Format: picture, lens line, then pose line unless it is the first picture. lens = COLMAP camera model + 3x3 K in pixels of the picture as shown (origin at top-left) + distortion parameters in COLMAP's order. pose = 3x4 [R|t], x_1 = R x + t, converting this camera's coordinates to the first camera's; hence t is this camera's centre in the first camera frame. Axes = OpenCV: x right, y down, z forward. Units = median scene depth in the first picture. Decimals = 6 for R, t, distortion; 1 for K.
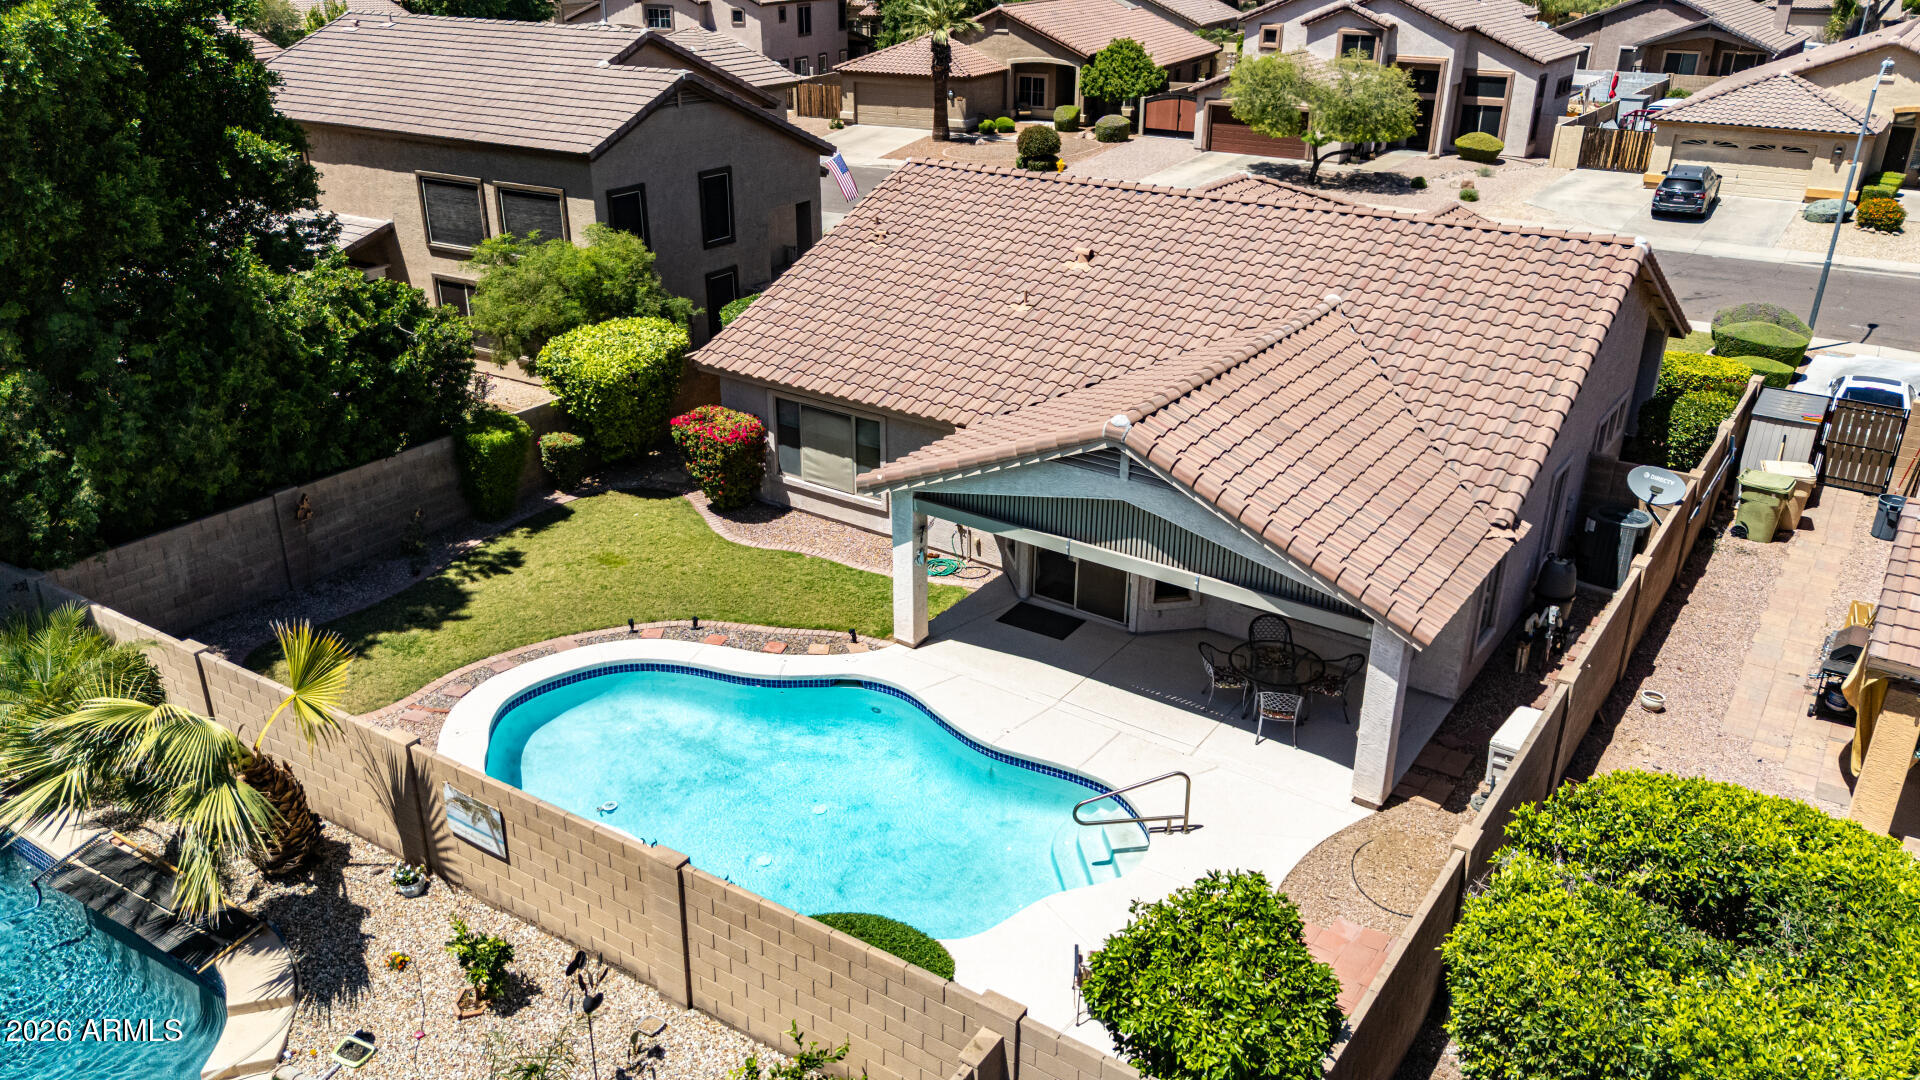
lens RADIAL K [[1449.2, 0, 971.0], [0, 1449.2, 542.5], [0, 0, 1]] dist [0.064681, -0.064786]
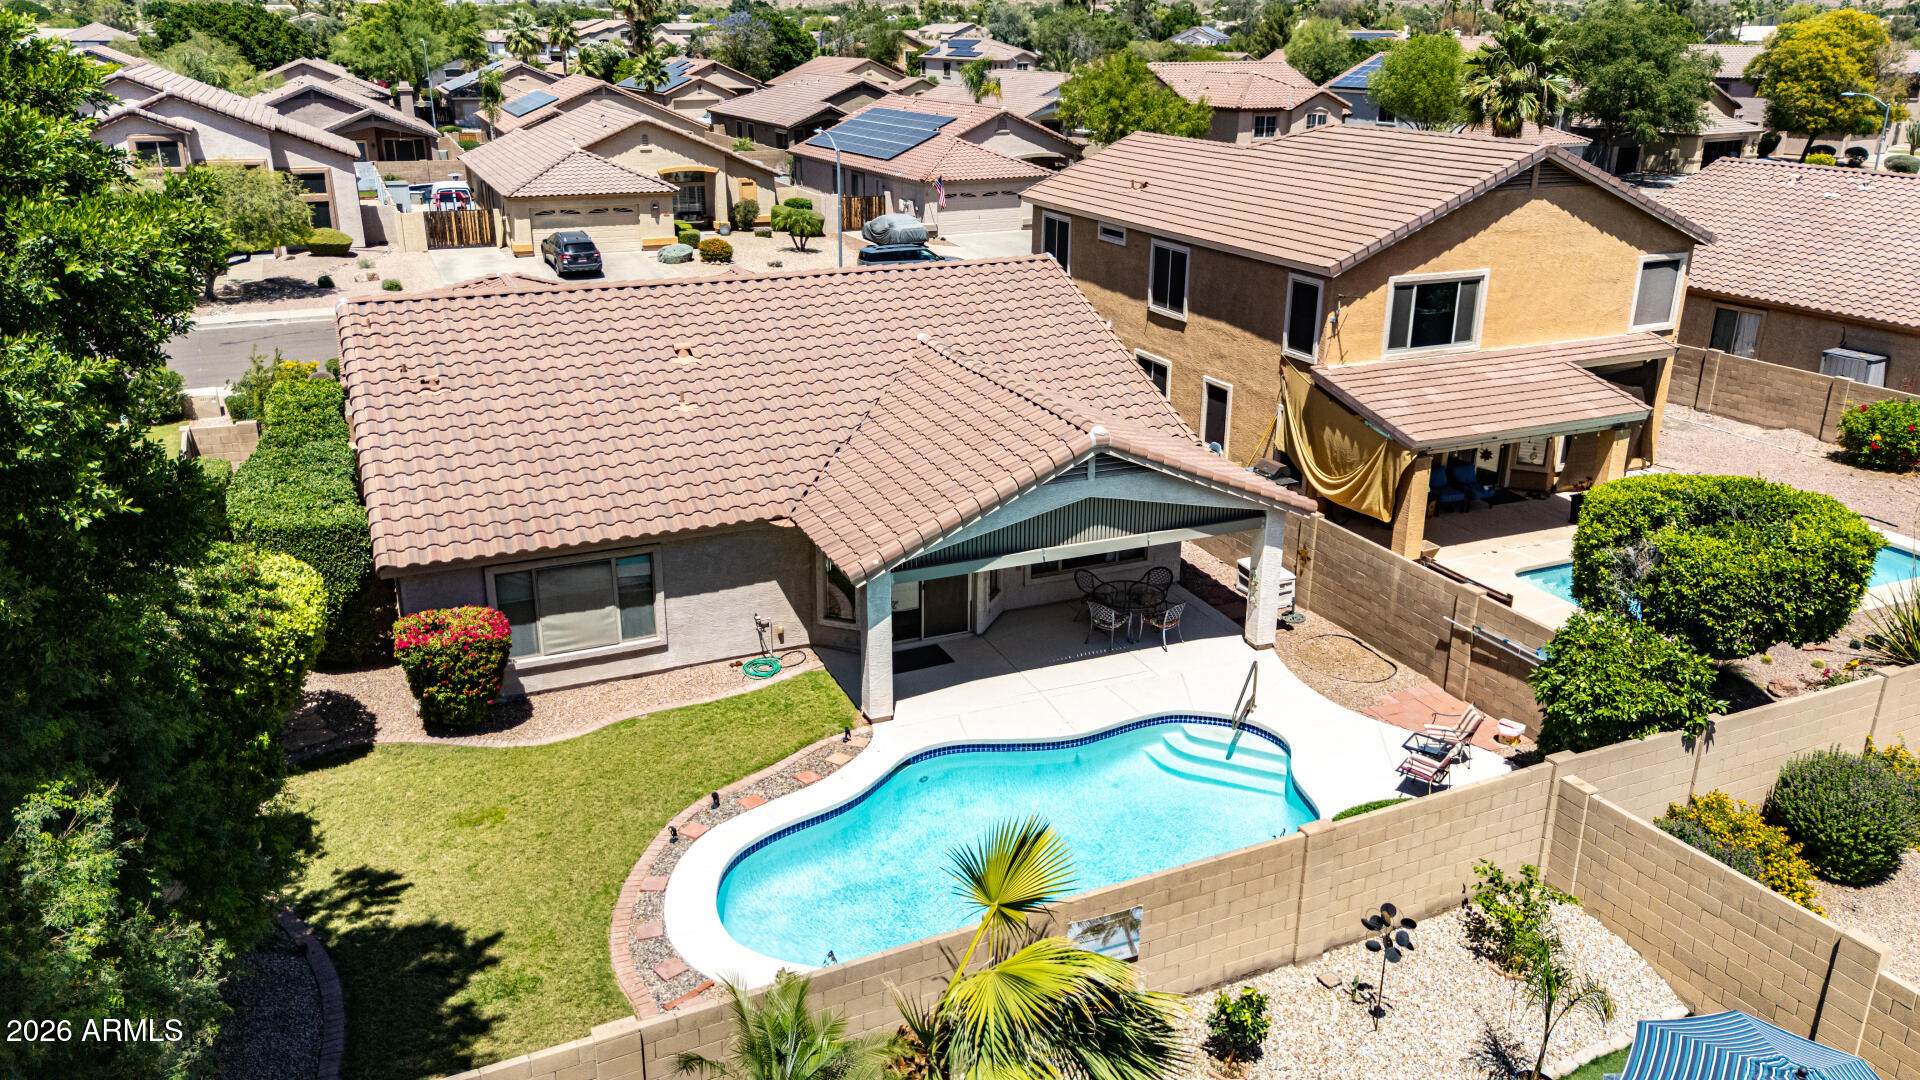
lens RADIAL K [[1449.2, 0, 971.0], [0, 1449.2, 542.5], [0, 0, 1]] dist [0.064681, -0.064786]
pose [[0.499964, -0.294721, 0.814356, -0.679597], [0.339122, 0.931850, 0.129043, -0.132182], [-0.796889, 0.211649, 0.565837, 0.284654]]
